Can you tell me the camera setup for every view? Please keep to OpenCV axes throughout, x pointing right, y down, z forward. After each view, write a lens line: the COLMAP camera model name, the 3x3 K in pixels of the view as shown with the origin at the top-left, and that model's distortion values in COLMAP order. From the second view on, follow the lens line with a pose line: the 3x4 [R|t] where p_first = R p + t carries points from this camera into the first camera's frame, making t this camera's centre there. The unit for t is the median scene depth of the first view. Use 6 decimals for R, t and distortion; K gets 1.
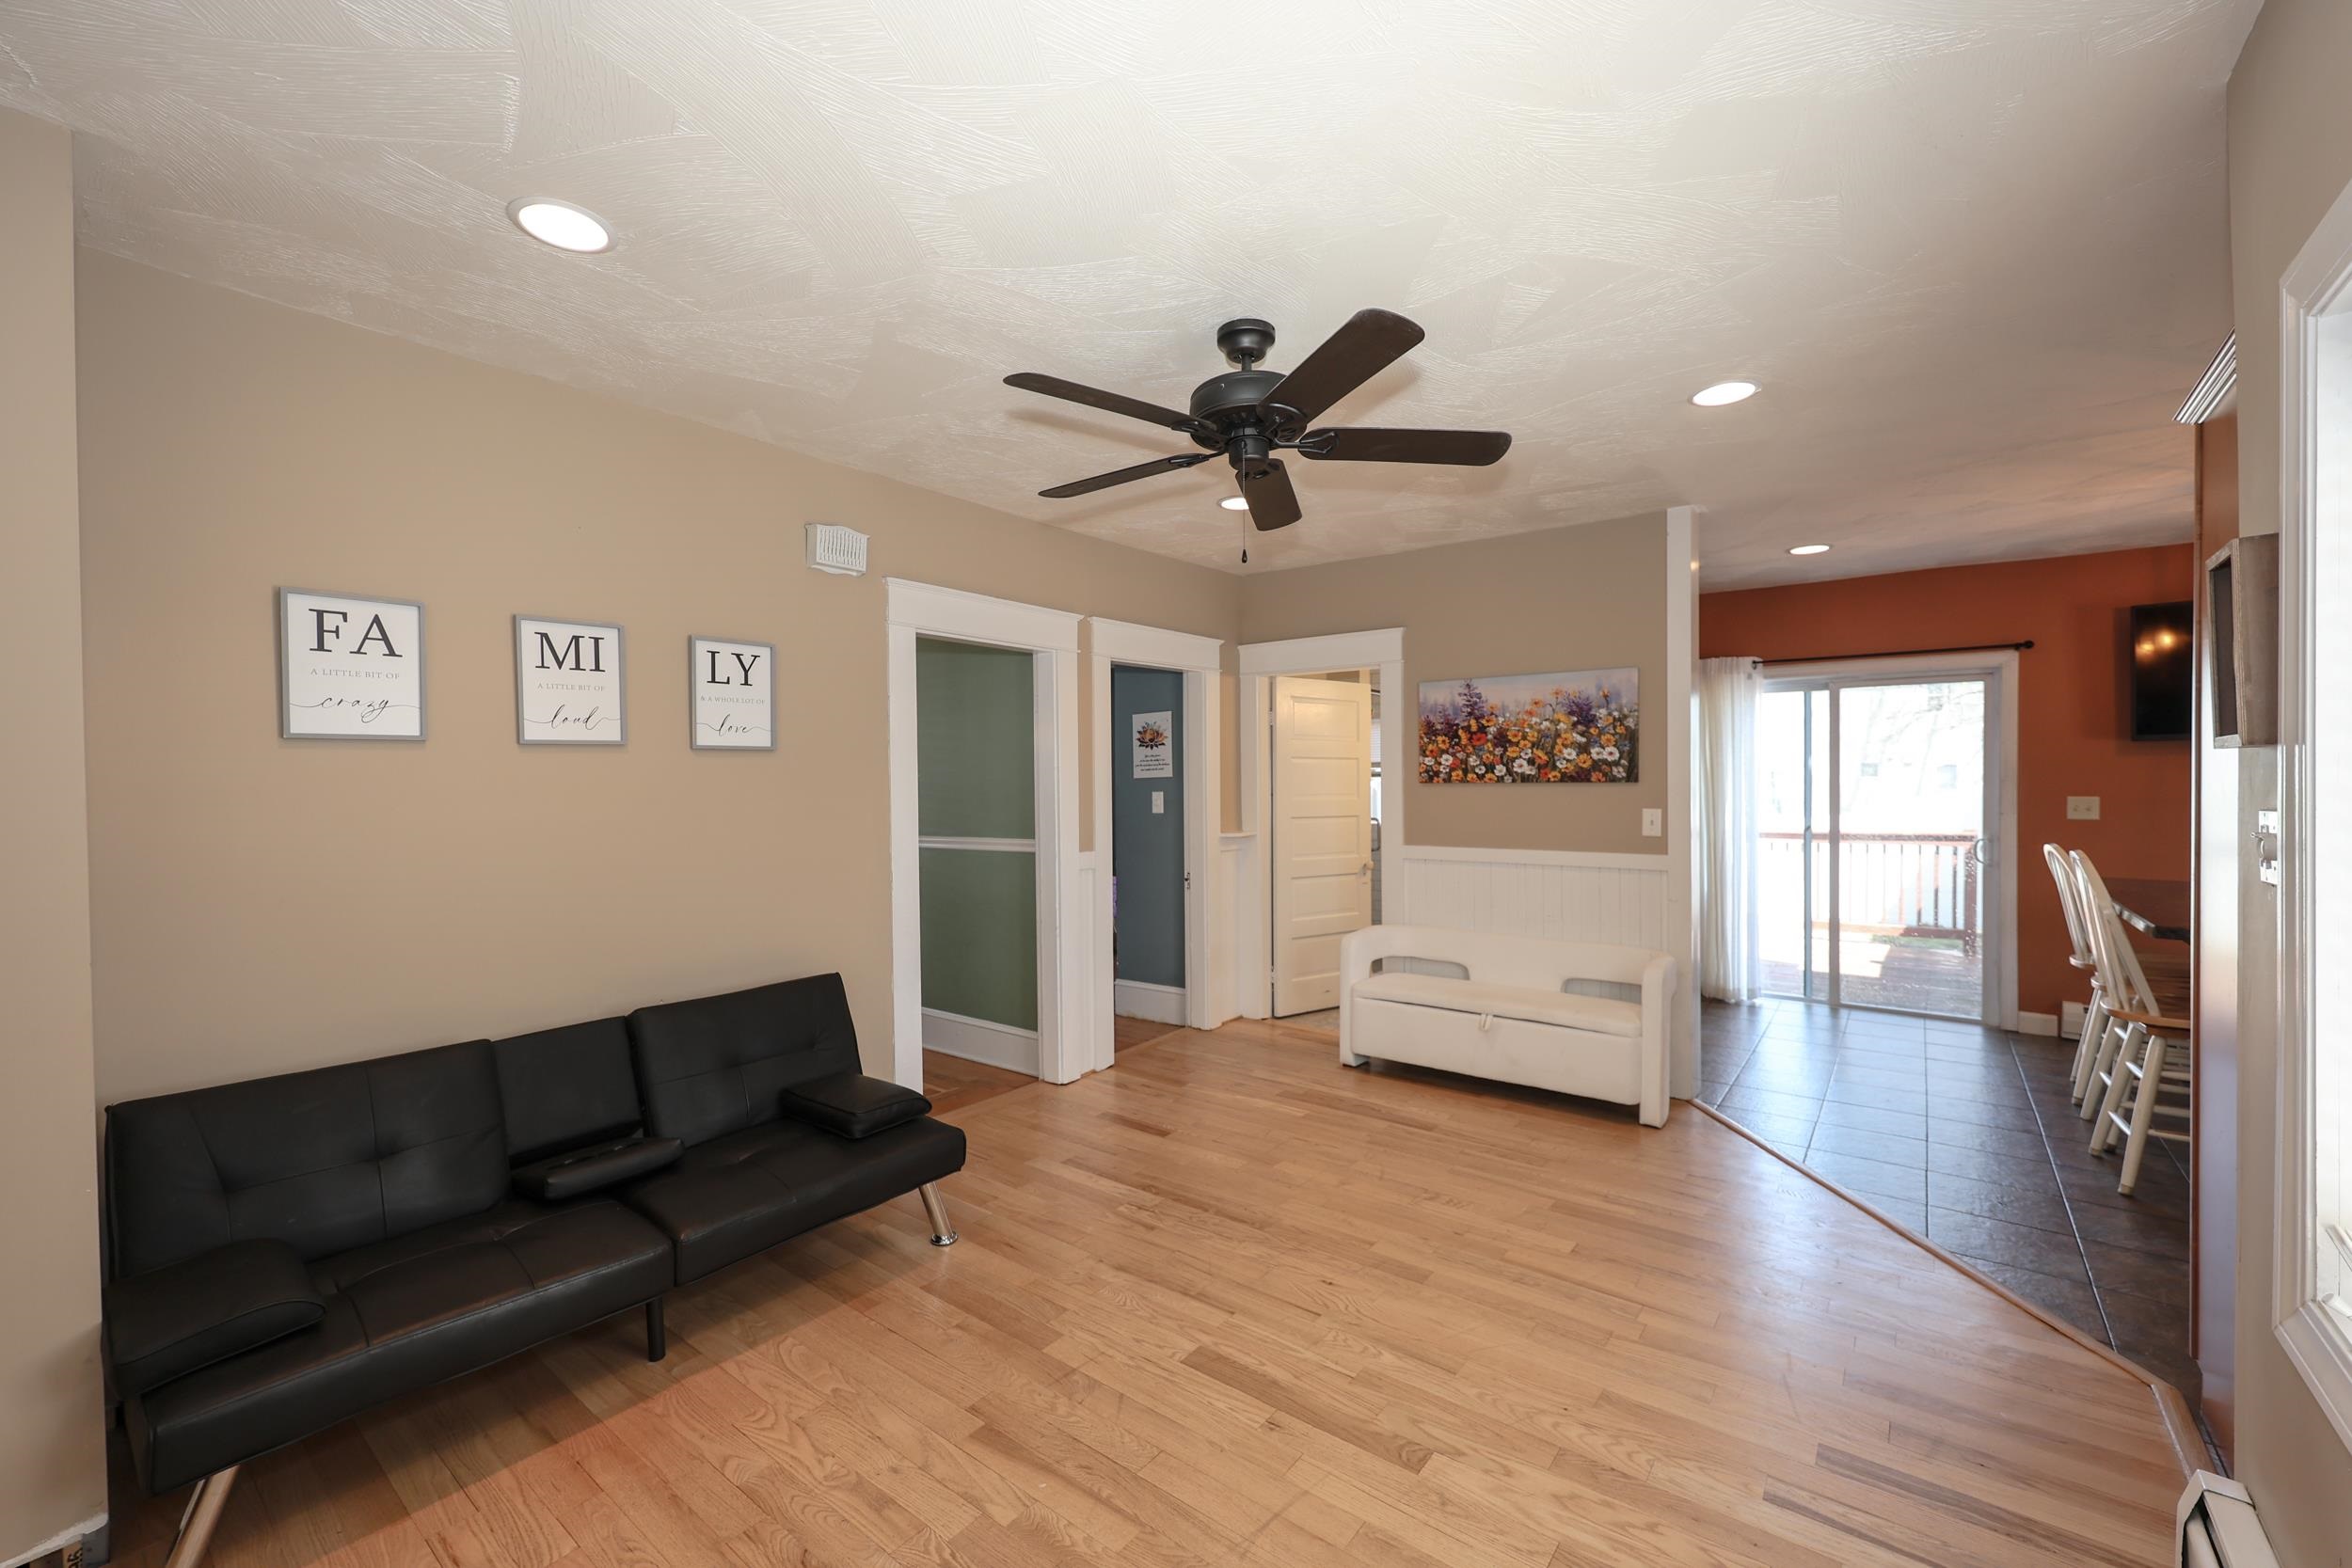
lens RADIAL K [[946.9, 0, 1174.1], [0, 946.9, 794.2], [0, 0, 1]] dist [0.000495, -0.000089]
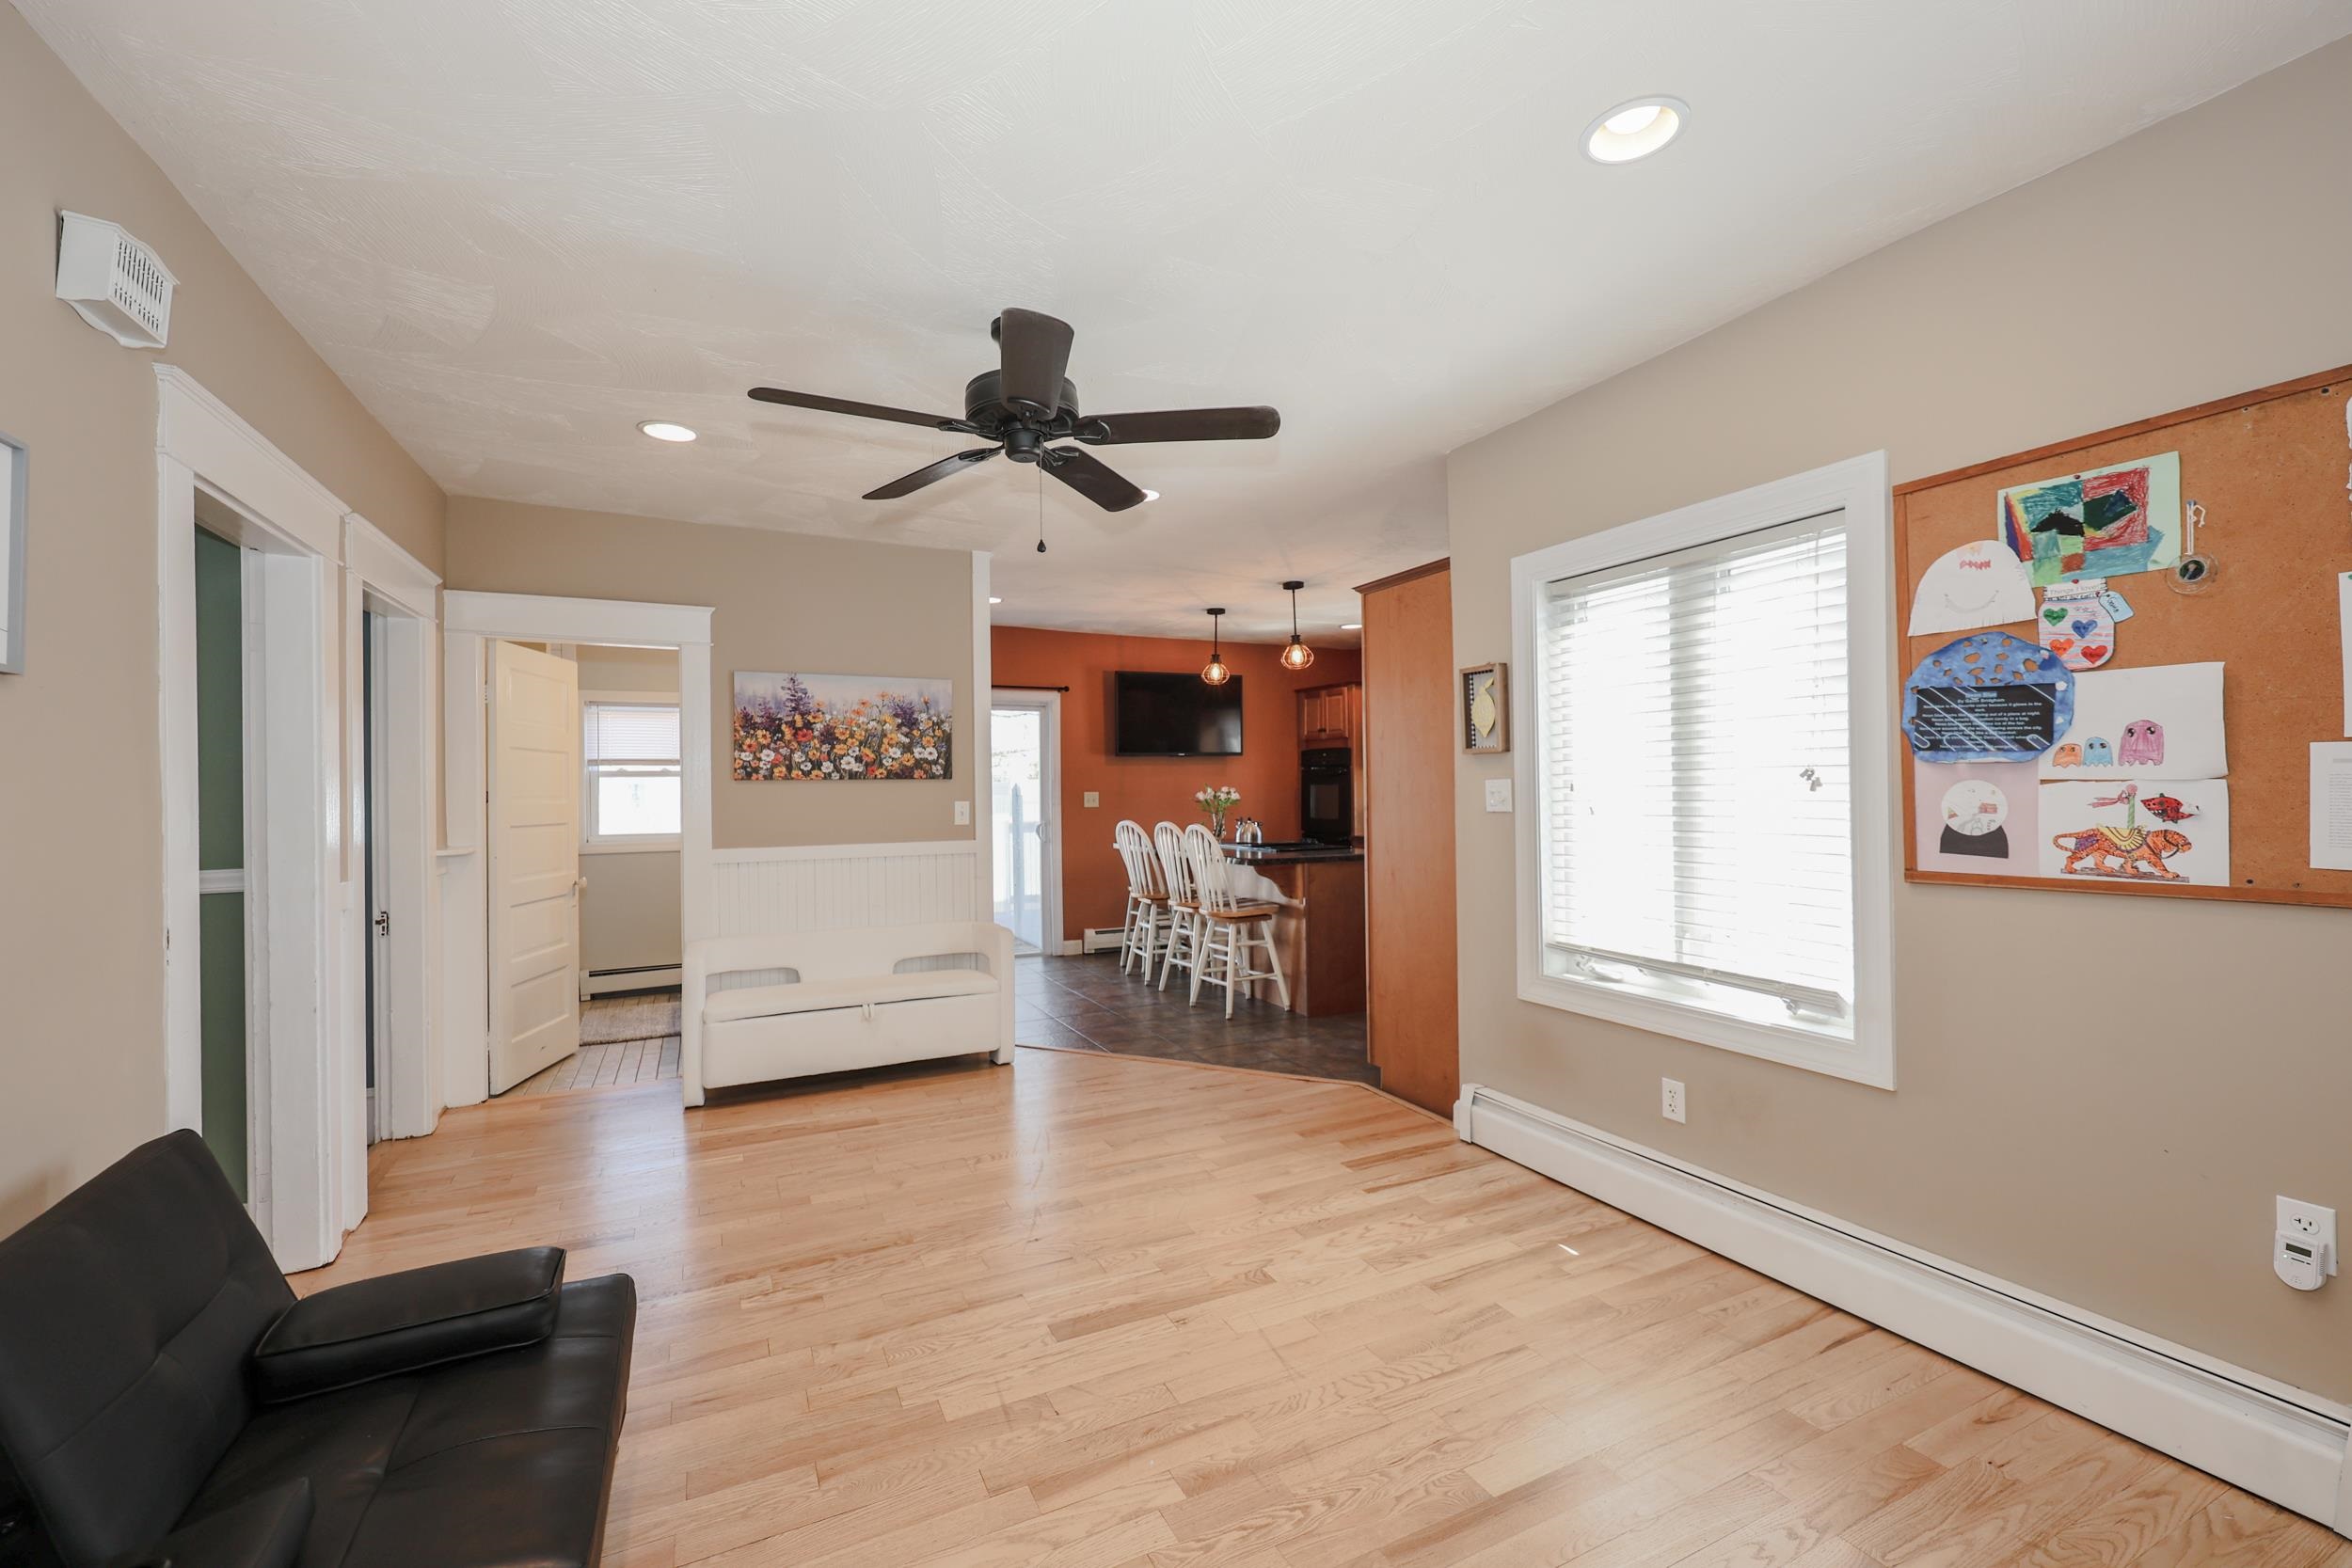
lens RADIAL K [[983.3, 0, 1176.0], [0, 983.3, 784.0], [0, 0, 1]] dist [-0.002235, -0.000205]
pose [[0.432254, 0.003806, 0.901744, -0.454174], [0.020223, 0.999699, -0.013913, 0.015171], [-0.901525, 0.024250, 0.432047, 0.221928]]
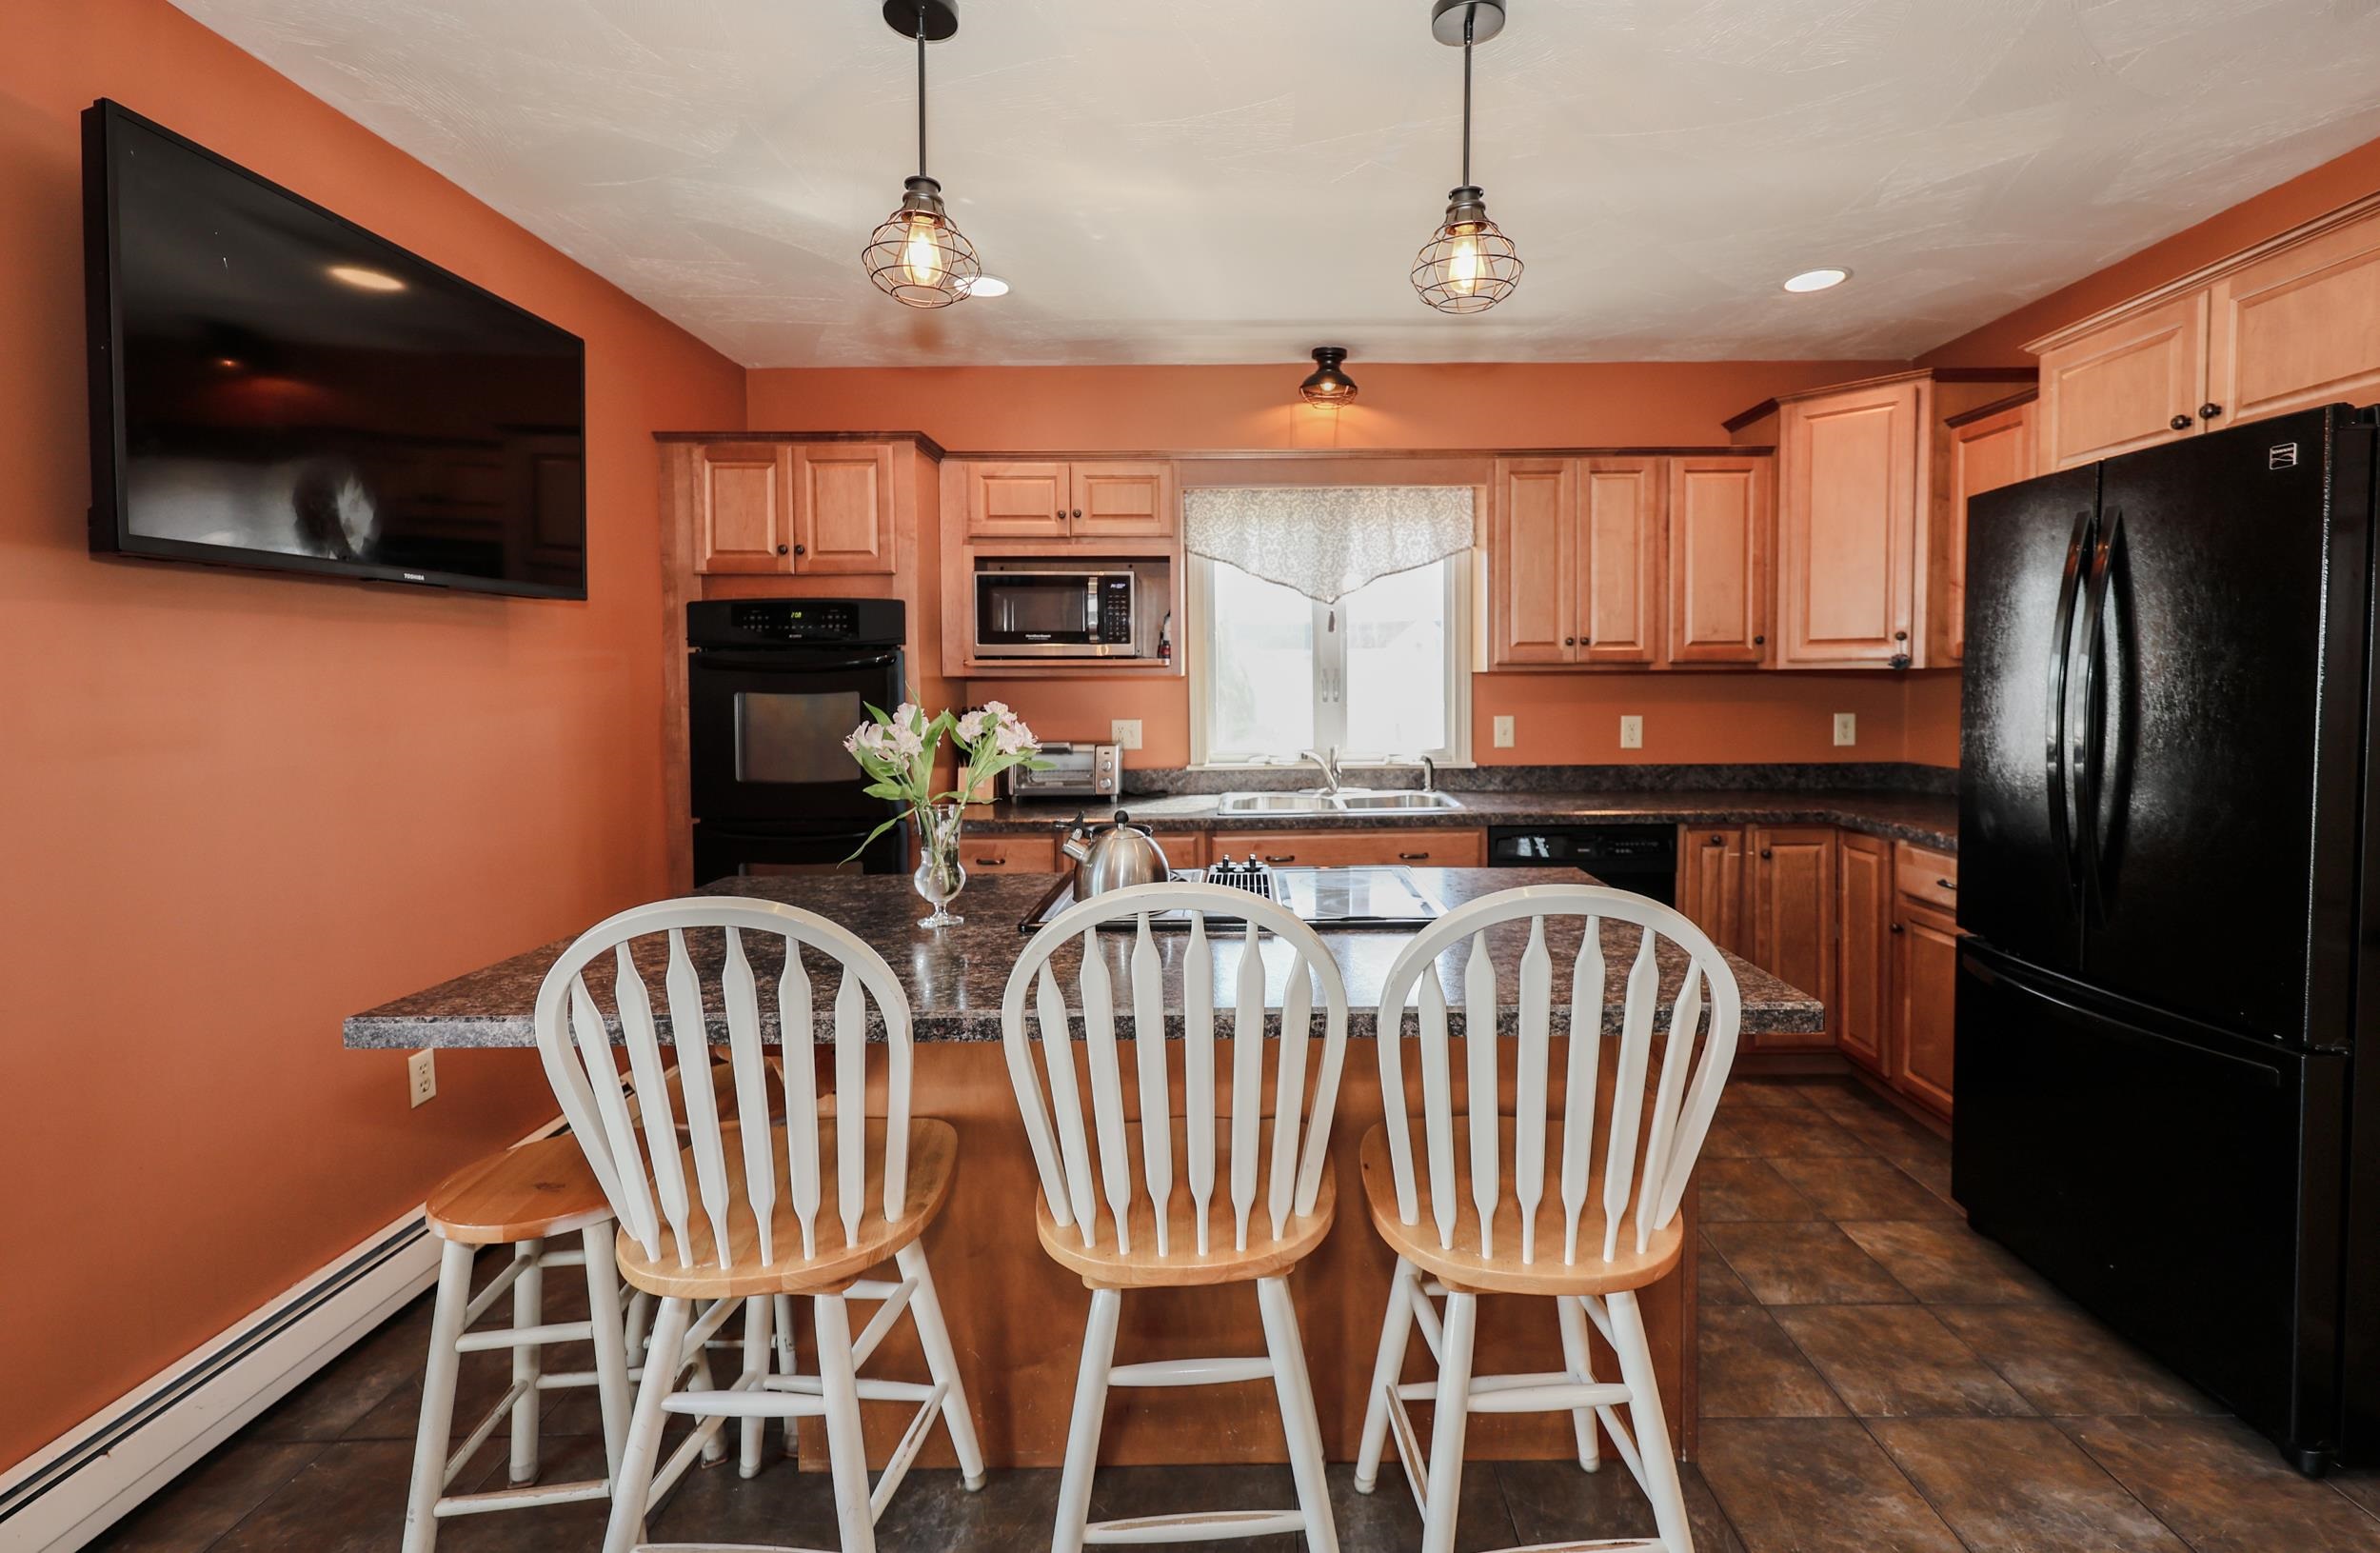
lens RADIAL K [[1045.8, 0, 1257.3], [0, 1045.8, 716.5], [0, 0, 1]] dist [-0.000063, 0.000509]
pose [[-0.630270, -0.017114, 0.776187, 0.557932], [0.022786, 0.998919, 0.040528, -0.009679], [-0.776042, 0.043230, -0.629198, 1.006894]]
